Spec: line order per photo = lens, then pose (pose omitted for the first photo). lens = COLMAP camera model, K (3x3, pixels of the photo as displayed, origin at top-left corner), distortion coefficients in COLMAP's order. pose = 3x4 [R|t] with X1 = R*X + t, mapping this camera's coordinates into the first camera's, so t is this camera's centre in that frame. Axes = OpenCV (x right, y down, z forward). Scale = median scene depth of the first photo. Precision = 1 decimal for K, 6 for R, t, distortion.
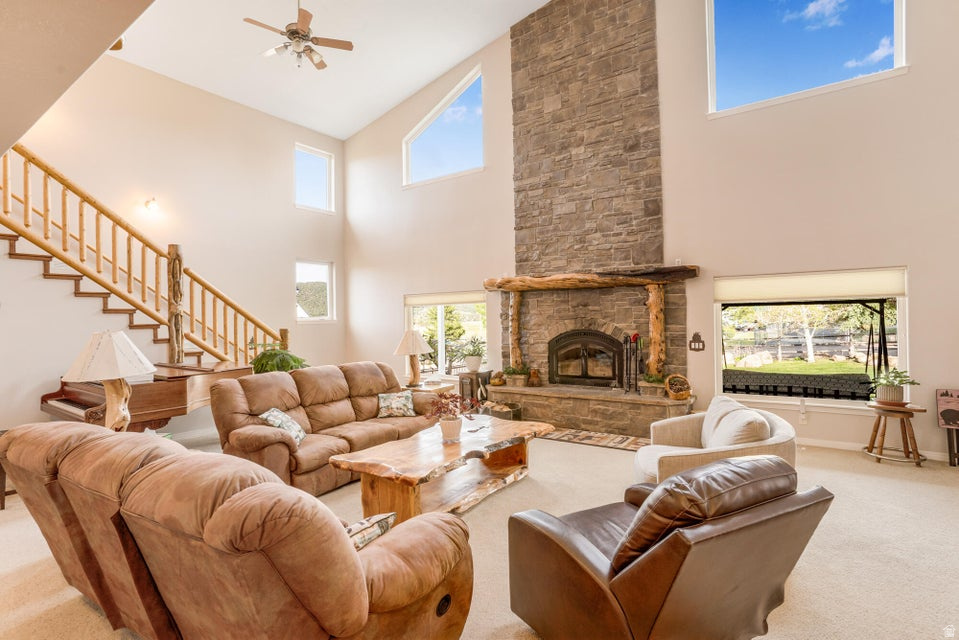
lens RADIAL K [[468.9, 0, 462.4], [0, 468.9, 317.2], [0, 0, 1]] dist [-0.058724, 0.022946]
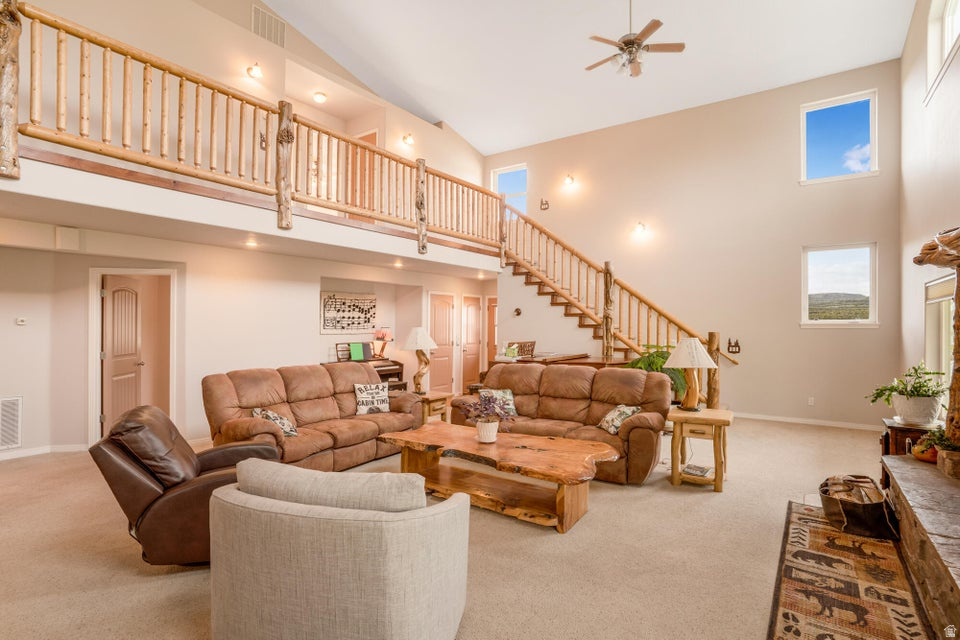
lens RADIAL K [[469.4, 0, 487.1], [0, 469.4, 317.2], [0, 0, 1]] dist [-0.058724, 0.022946]
pose [[0.033039, 0.000600, -0.999454, 0.624587], [0.001066, 0.999999, 0.000636, -0.007217], [0.999453, -0.001087, 0.033038, 0.608321]]
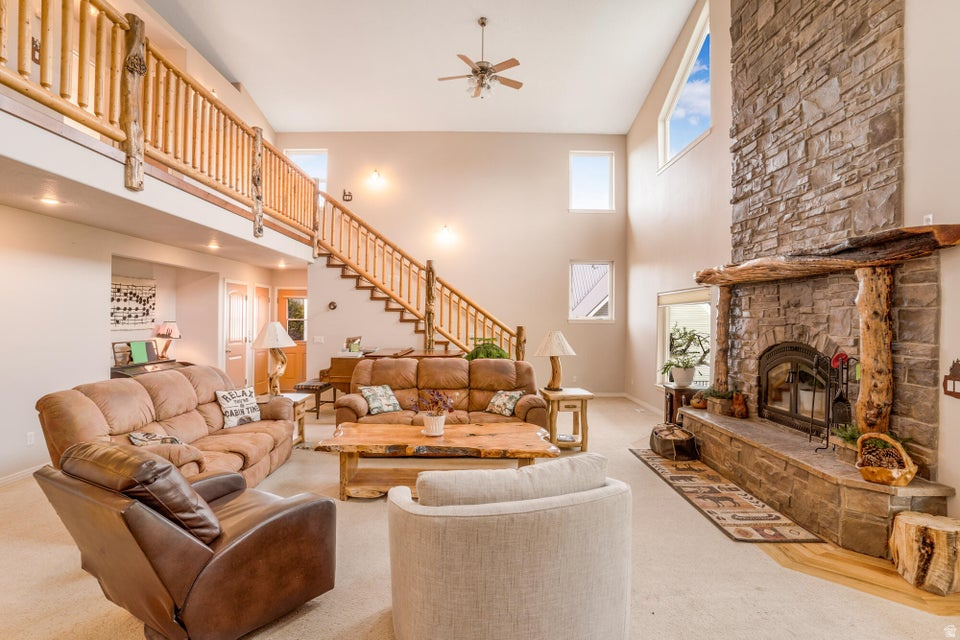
lens RADIAL K [[469.4, 0, 480.8], [0, 469.4, 316.0], [0, 0, 1]] dist [-0.058724, 0.022946]
pose [[0.599716, 0.015482, -0.800063, 0.548419], [-0.014839, 0.999856, 0.008225, -0.009584], [0.800075, 0.006939, 0.599859, 0.287067]]
